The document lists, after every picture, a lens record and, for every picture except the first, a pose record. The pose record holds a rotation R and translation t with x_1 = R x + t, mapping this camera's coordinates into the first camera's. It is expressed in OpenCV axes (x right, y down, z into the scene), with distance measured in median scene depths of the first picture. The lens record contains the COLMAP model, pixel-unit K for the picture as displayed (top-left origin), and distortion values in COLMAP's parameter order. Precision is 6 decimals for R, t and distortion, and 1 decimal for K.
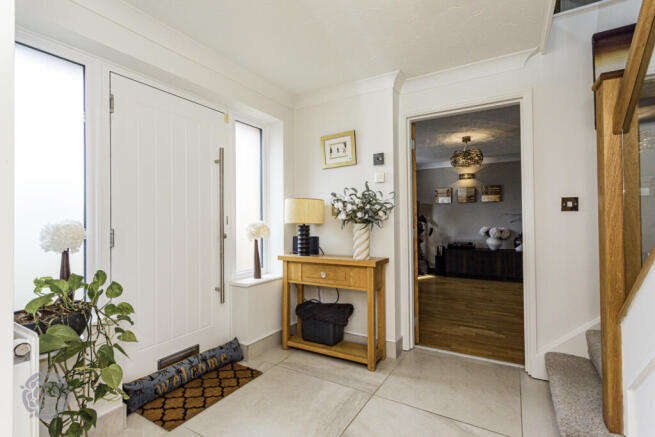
lens RADIAL K [[312.2, 0, 324.8], [0, 312.2, 219.1], [0, 0, 1]] dist [0.001852, 0.000046]
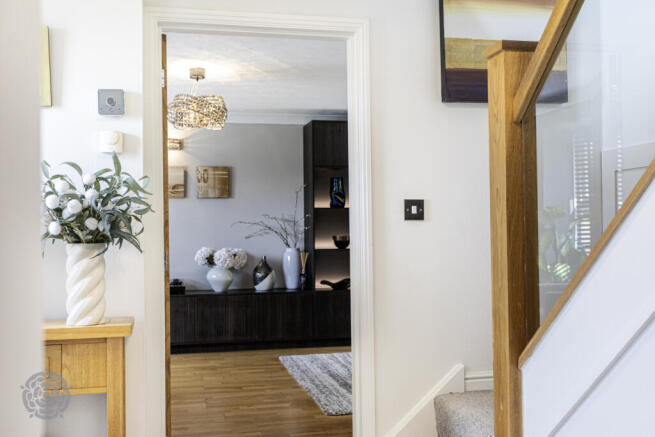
lens RADIAL K [[731.9, 0, 326.9], [0, 731.9, 217.9], [0, 0, 1]] dist [0.029748, 0.000000]
pose [[0.723835, 0.011130, 0.689884, -0.289041], [0.001873, 0.999835, -0.018095, -0.002377], [-0.689971, 0.014390, 0.723694, 0.005446]]
